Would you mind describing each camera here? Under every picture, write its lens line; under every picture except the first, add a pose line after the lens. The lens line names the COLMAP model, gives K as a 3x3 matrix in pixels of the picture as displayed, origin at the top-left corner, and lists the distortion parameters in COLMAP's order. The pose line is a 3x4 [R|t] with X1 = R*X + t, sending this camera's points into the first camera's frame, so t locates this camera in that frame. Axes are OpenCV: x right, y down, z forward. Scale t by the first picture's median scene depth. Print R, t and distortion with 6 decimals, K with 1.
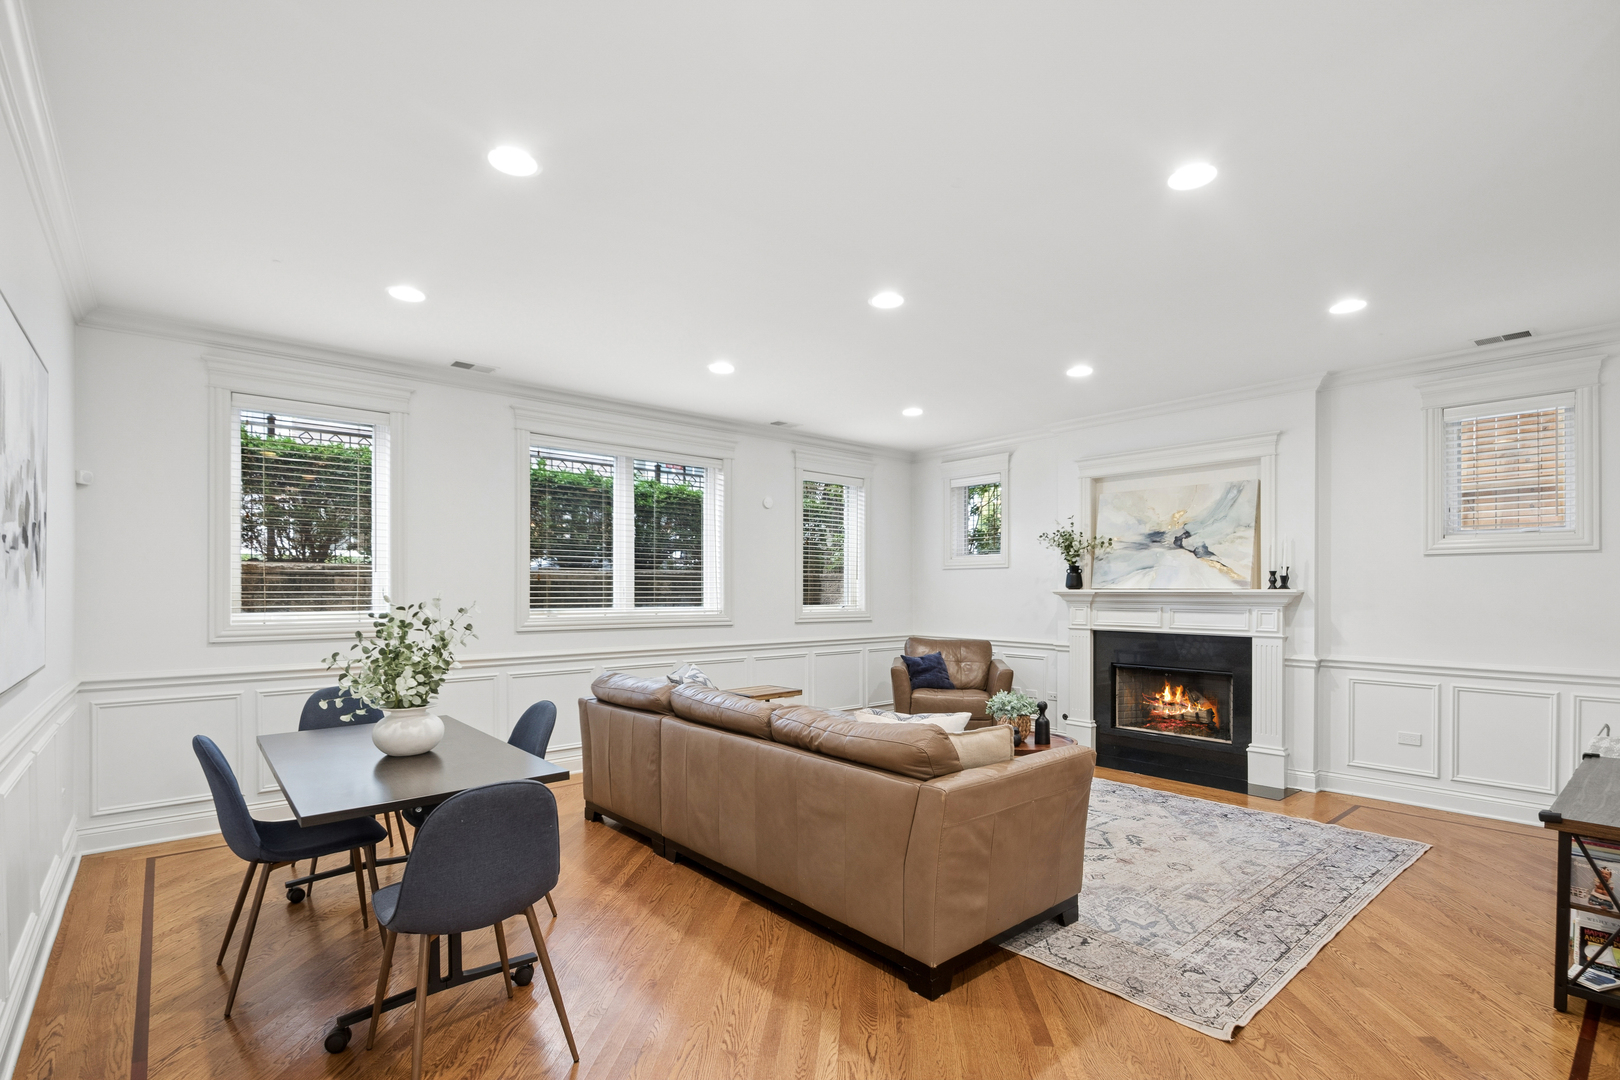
lens RADIAL K [[745.6, 0, 808.0], [0, 745.6, 595.4], [0, 0, 1]] dist [0.003211, -0.010032]
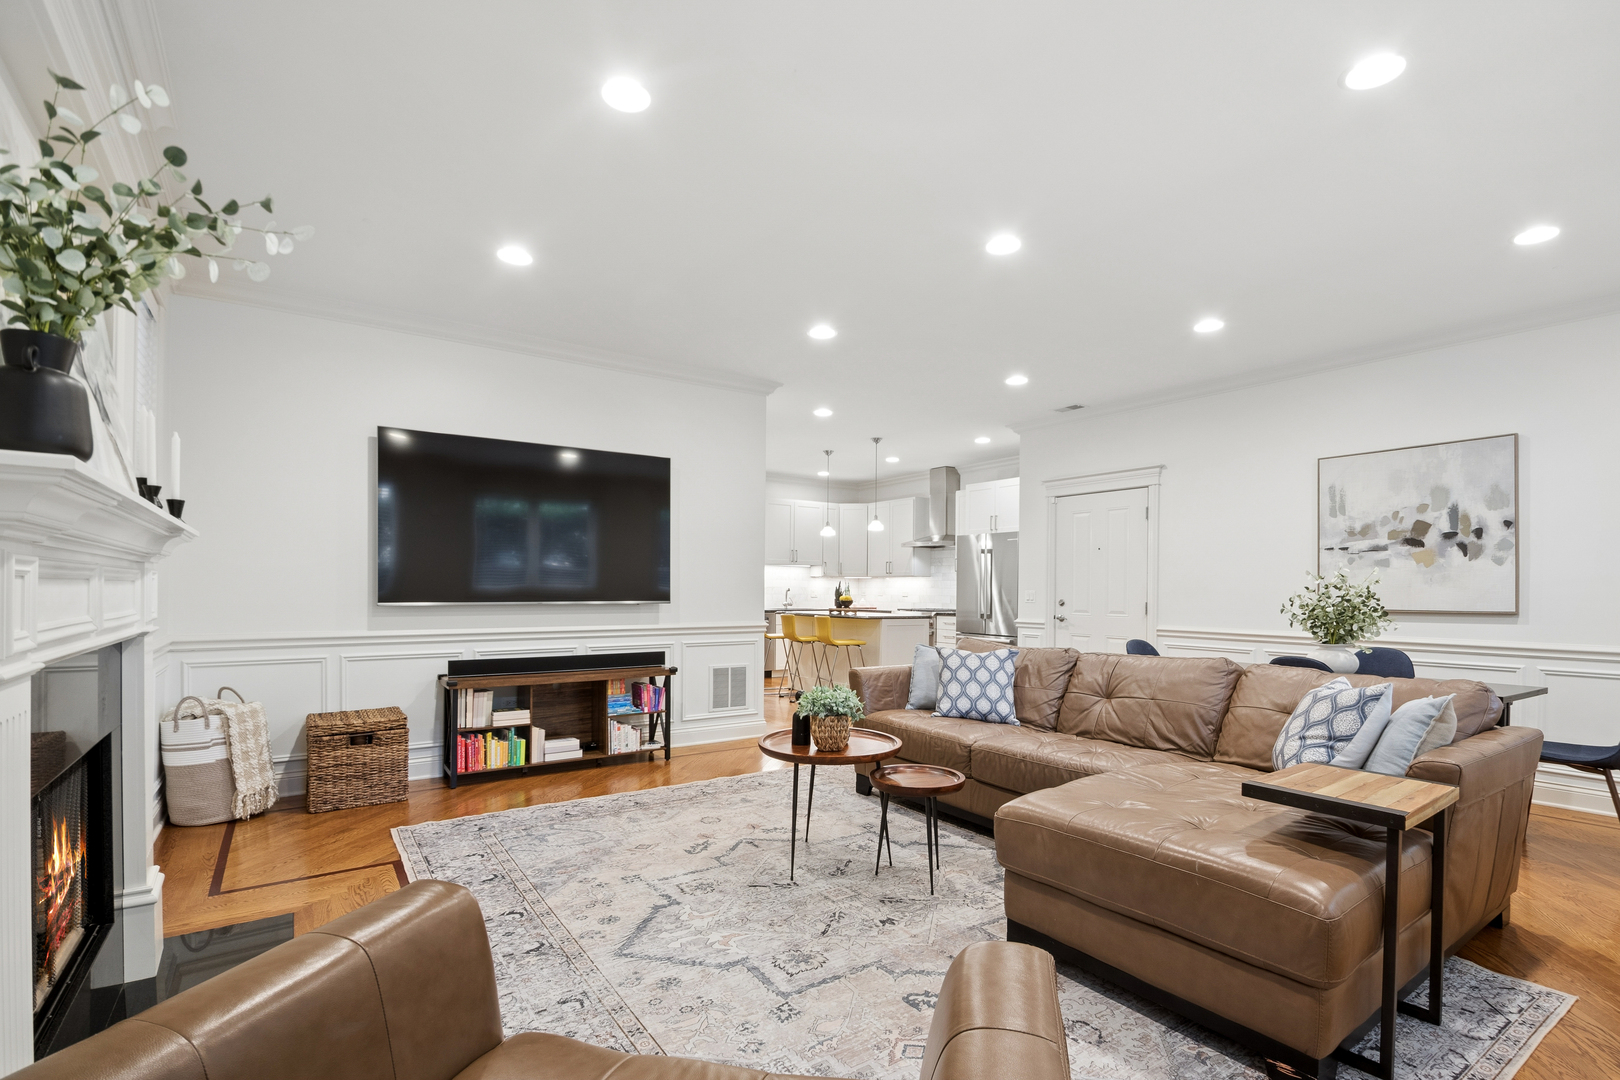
lens RADIAL K [[745.6, 0, 808.0], [0, 745.6, 595.4], [0, 0, 1]] dist [0.003211, -0.010032]
pose [[-0.994013, -0.011512, 0.108650, 0.178684], [-0.009943, 0.999838, 0.014978, 0.022134], [-0.108805, 0.013808, -0.993967, 1.435029]]
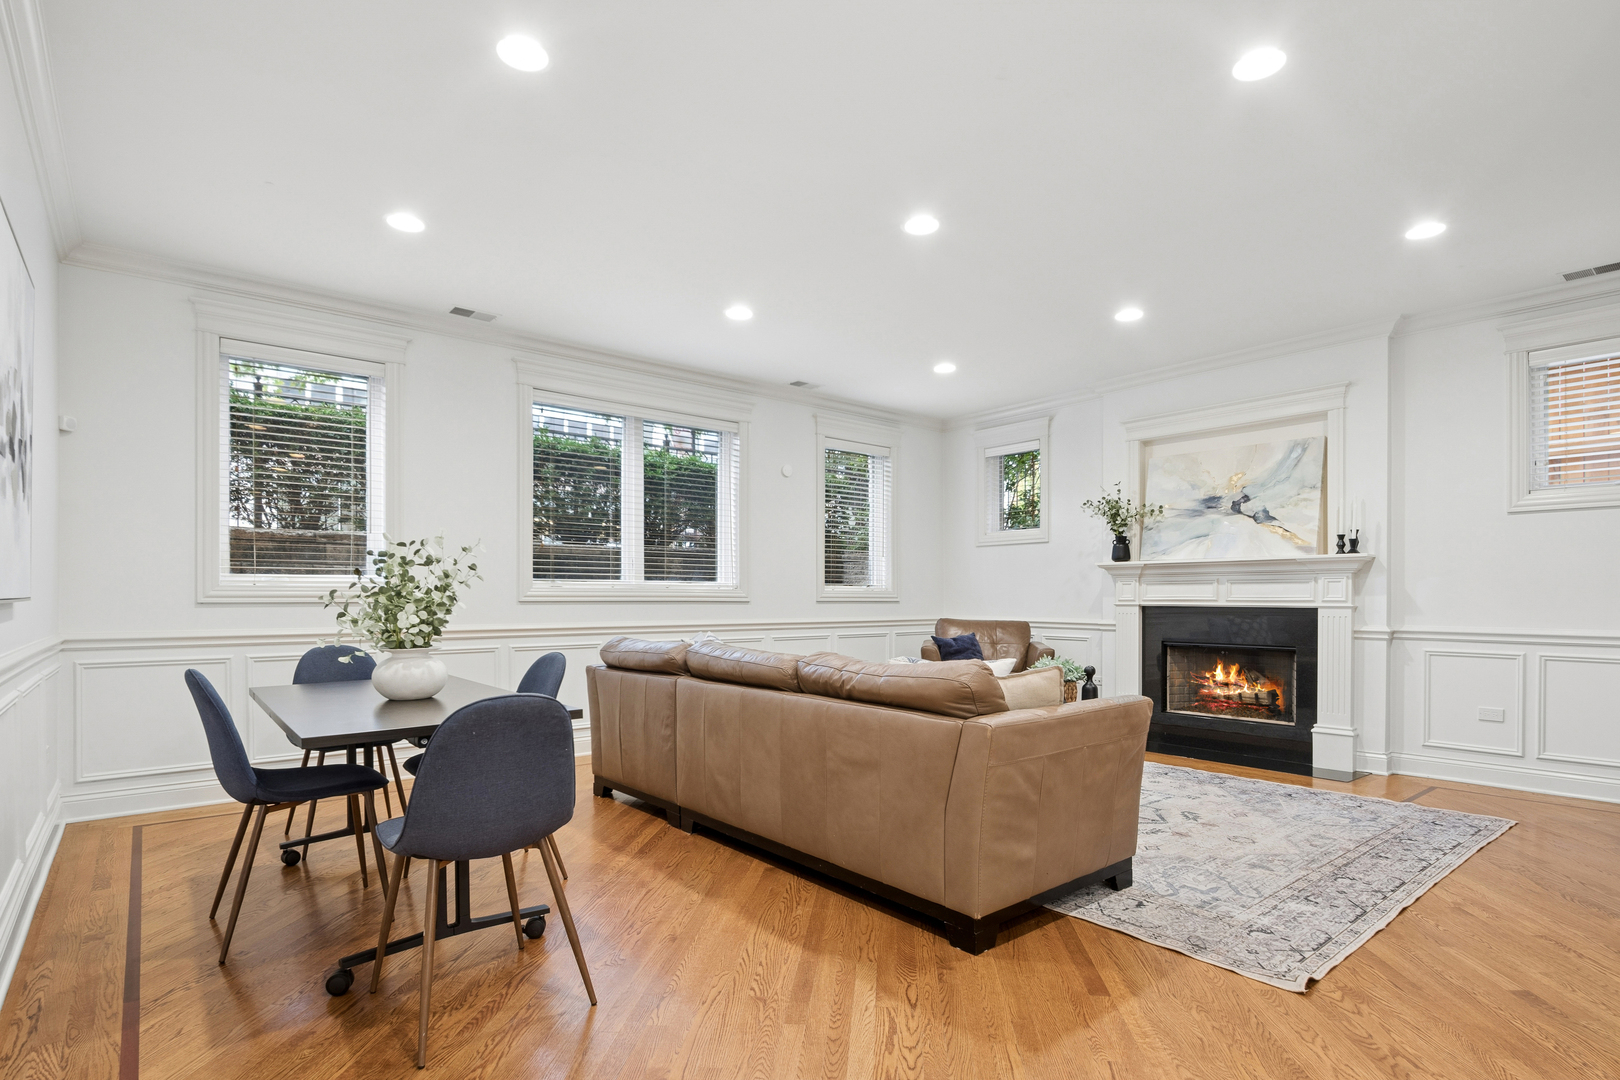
lens RADIAL K [[805.5, 0, 808.6], [0, 805.5, 606.3], [0, 0, 1]] dist [-0.002920, -0.010214]
pose [[0.999802, 0.000375, -0.019897, -0.009780], [-0.000289, 0.999991, 0.004300, 0.052047], [0.019899, -0.004293, 0.999793, 0.002124]]
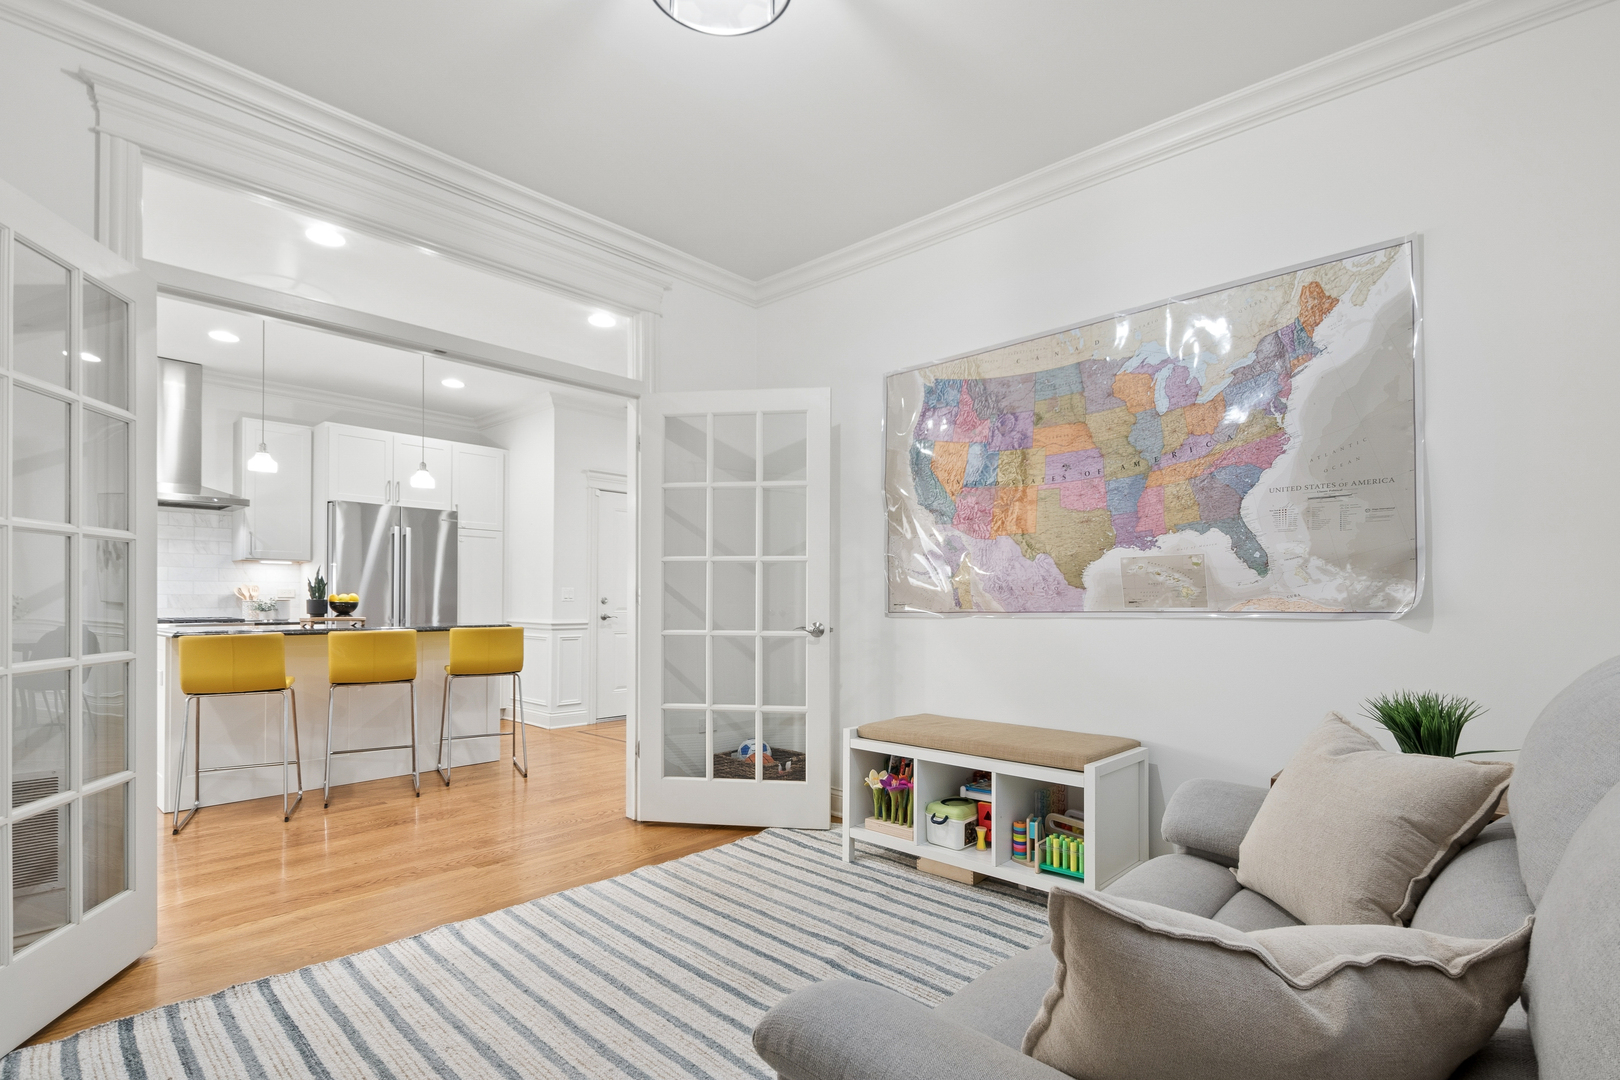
lens RADIAL K [[762.6, 0, 808.1], [0, 762.6, 598.5], [0, 0, 1]] dist [-0.013291, -0.000689]
pose [[0.106790, -0.001900, -0.994280, 1.236707], [-0.011307, 0.999931, -0.003125, 0.048773], [0.994217, 0.011576, 0.106761, 0.219534]]
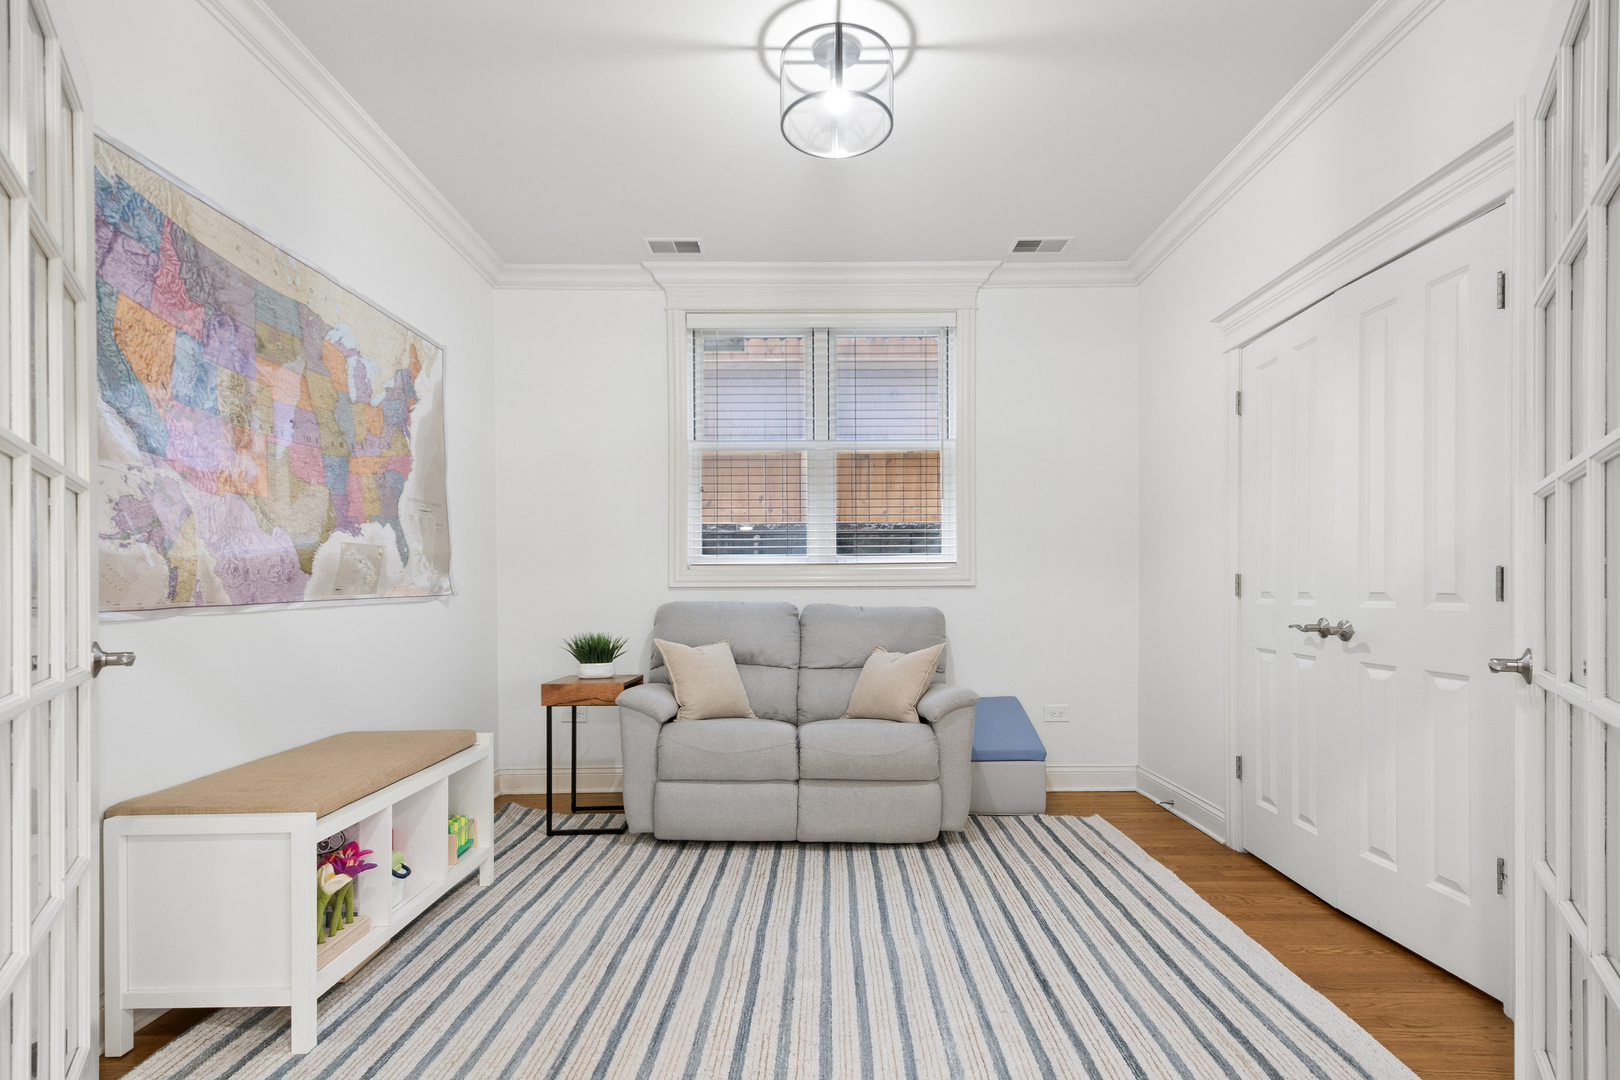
lens RADIAL K [[794.4, 0, 820.0], [0, 794.4, 592.8], [0, 0, 1]] dist [0.001798, 0.000012]
pose [[0.644961, -0.006729, 0.764186, 0.510691], [0.009102, 0.999958, 0.001124, 0.051715], [-0.764161, 0.006231, 0.644995, -0.092037]]
